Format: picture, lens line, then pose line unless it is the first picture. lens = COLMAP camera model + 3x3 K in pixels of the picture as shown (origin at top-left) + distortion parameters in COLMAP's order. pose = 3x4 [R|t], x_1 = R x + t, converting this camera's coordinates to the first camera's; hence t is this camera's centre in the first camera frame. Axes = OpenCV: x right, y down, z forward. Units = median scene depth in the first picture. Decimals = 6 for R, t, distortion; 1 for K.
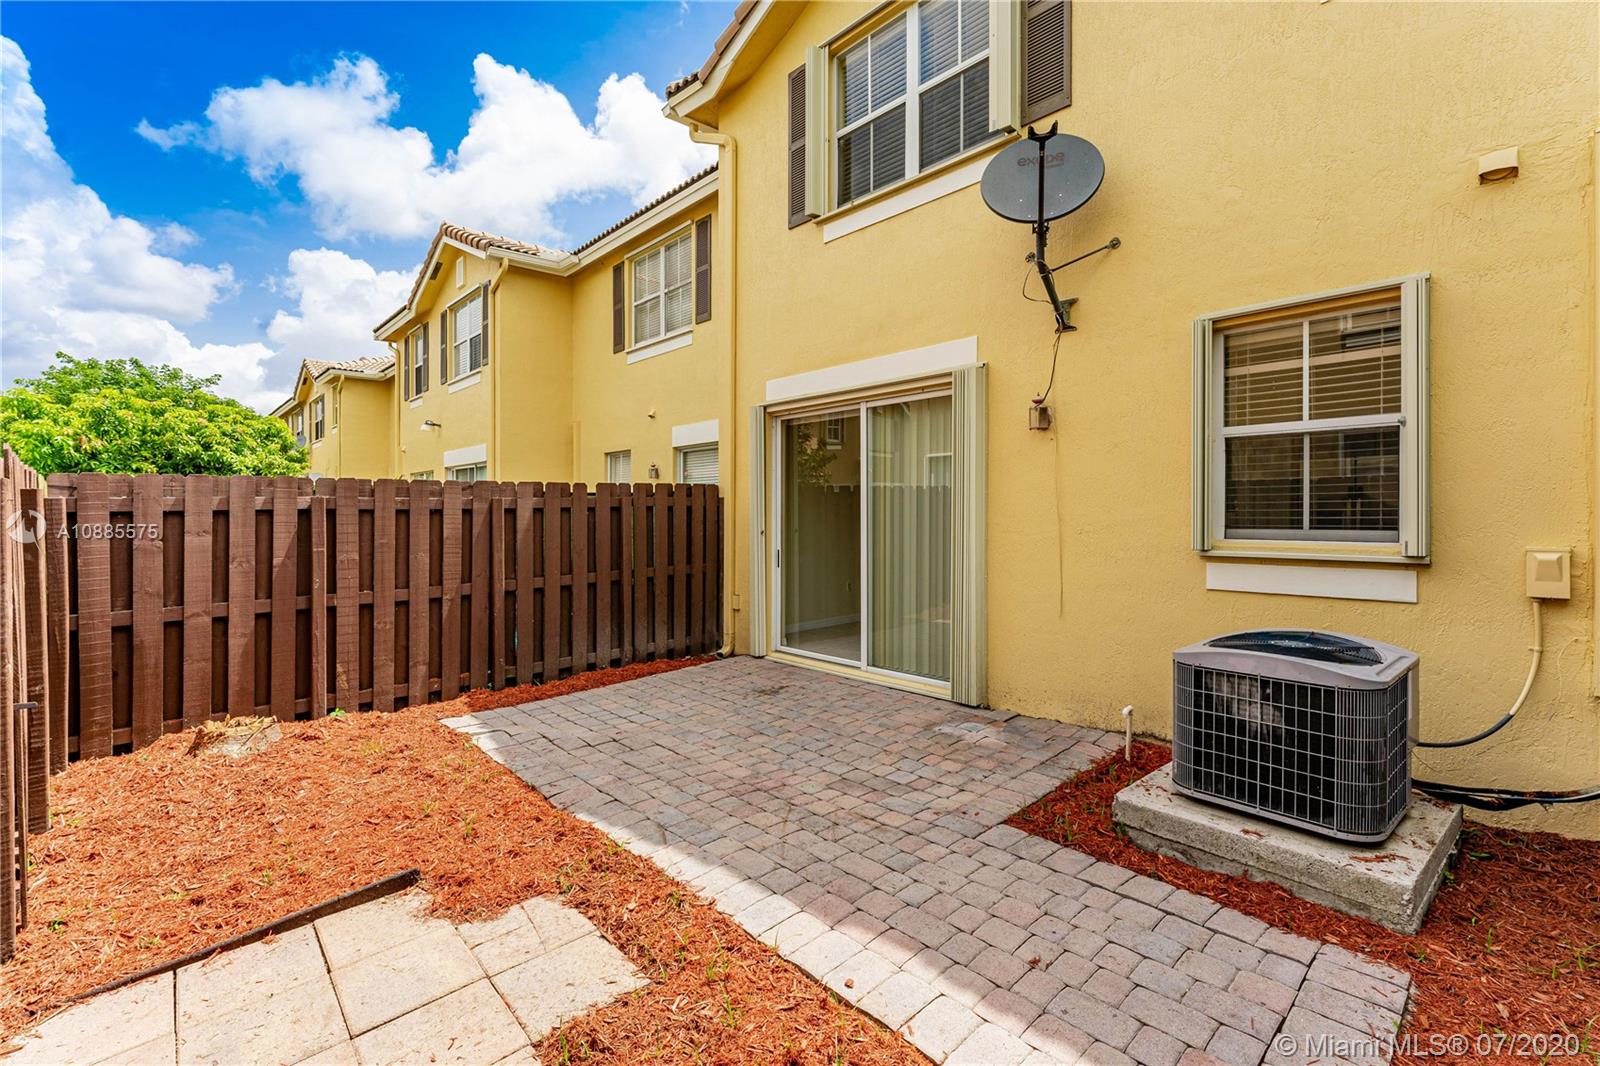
lens RADIAL K [[702.4, 0, 801.9], [0, 702.4, 527.8], [0, 0, 1]] dist [-0.001306, 0.000221]
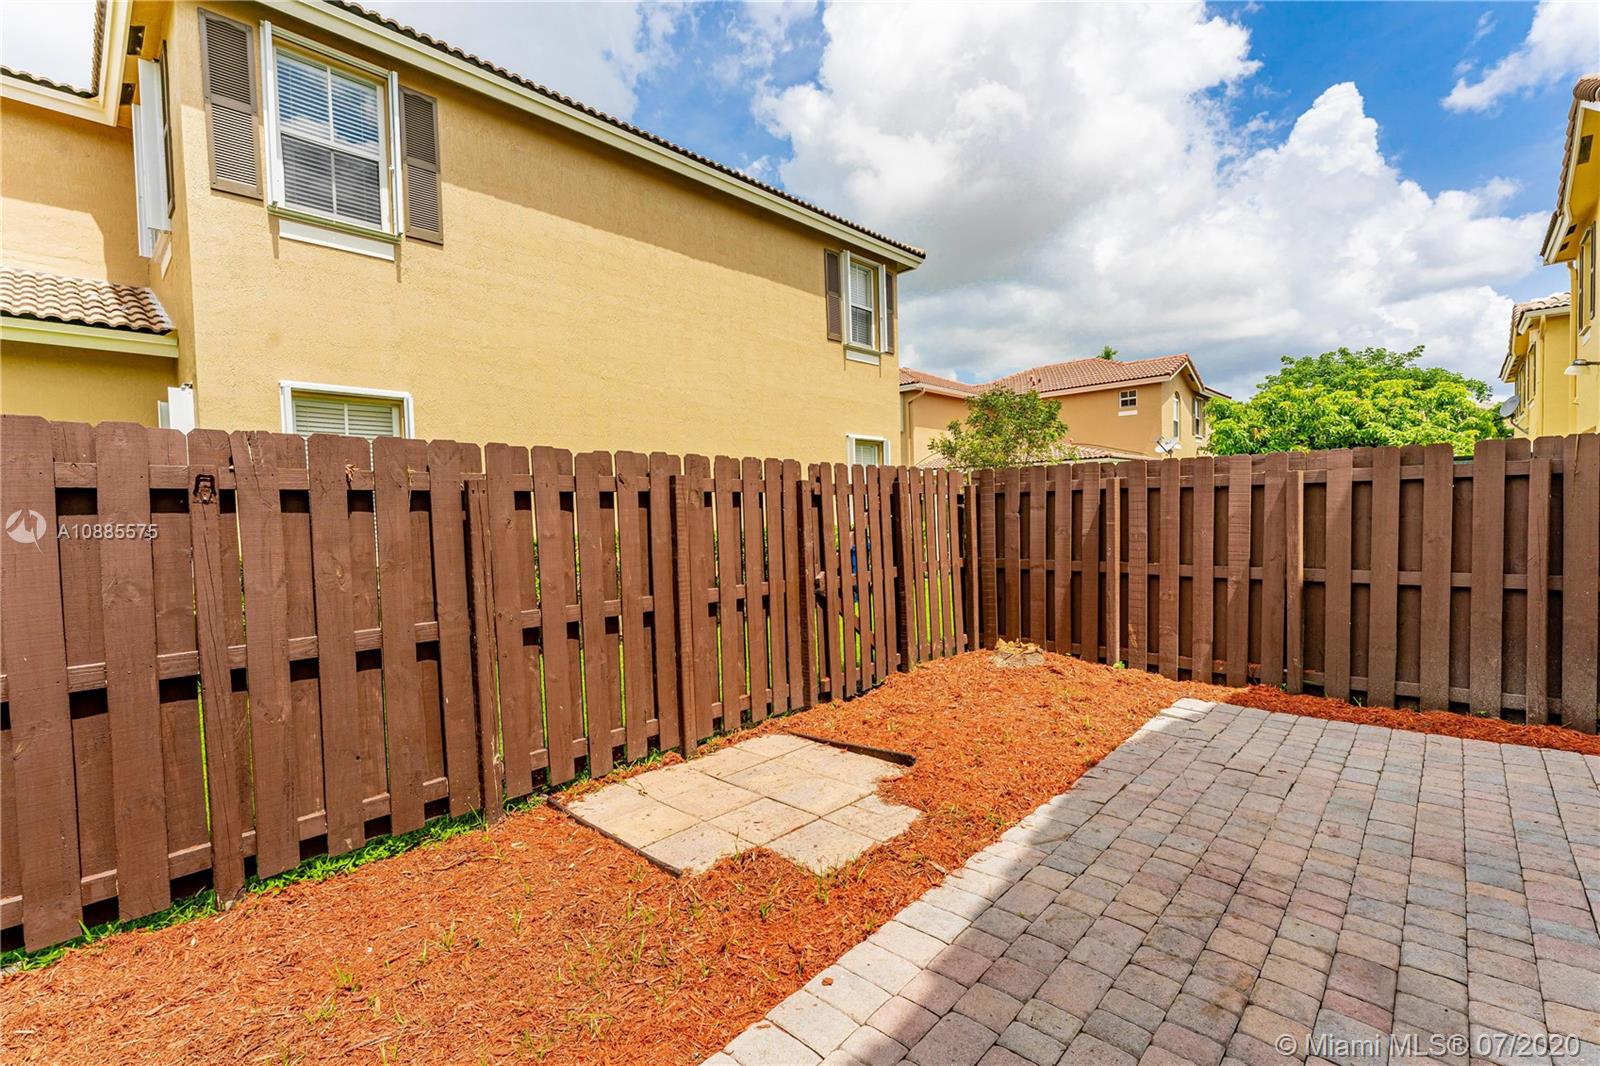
lens RADIAL K [[702.4, 0, 801.9], [0, 702.4, 527.8], [0, 0, 1]] dist [-0.001306, 0.000221]
pose [[0.062605, 0.039103, -0.997272, 0.470356], [-0.002419, 0.999235, 0.039028, -0.006405], [0.998035, -0.000031, 0.062651, 0.420891]]
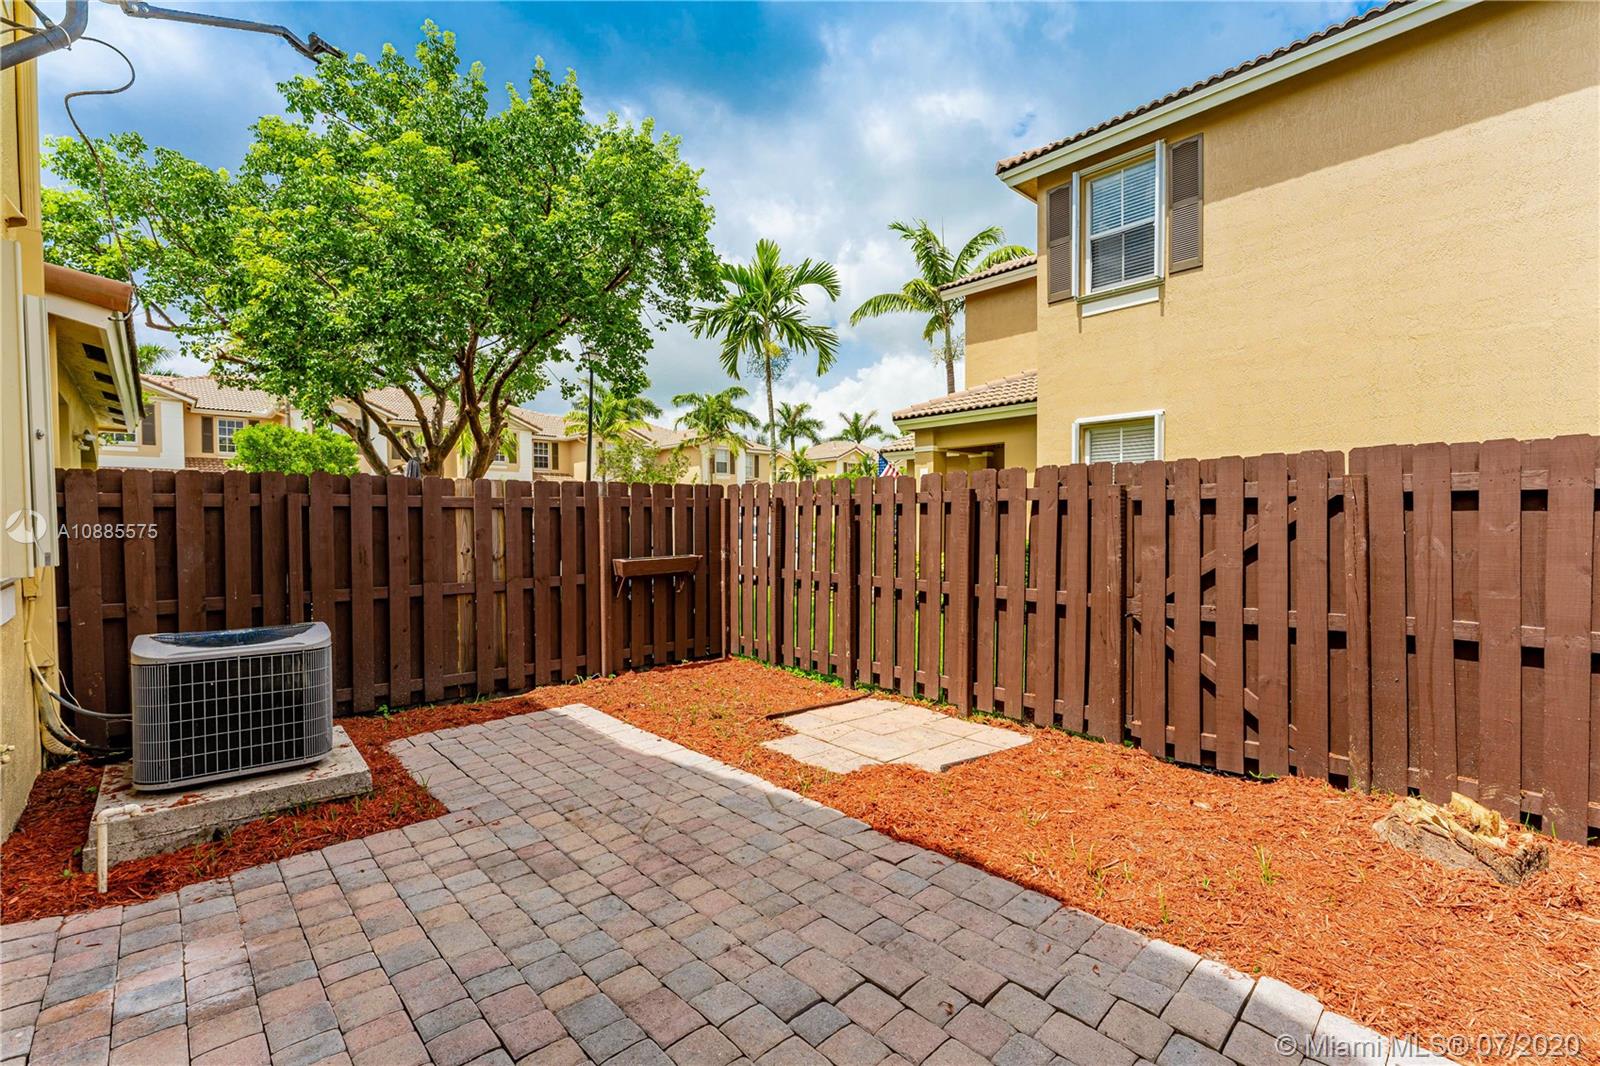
lens RADIAL K [[702.4, 0, 801.9], [0, 702.4, 527.8], [0, 0, 1]] dist [-0.001306, 0.000221]
pose [[-0.999804, 0.018038, 0.008207, -0.179731], [0.018352, 0.999030, 0.040016, -0.025265], [-0.007477, 0.040158, -0.999165, 1.425382]]
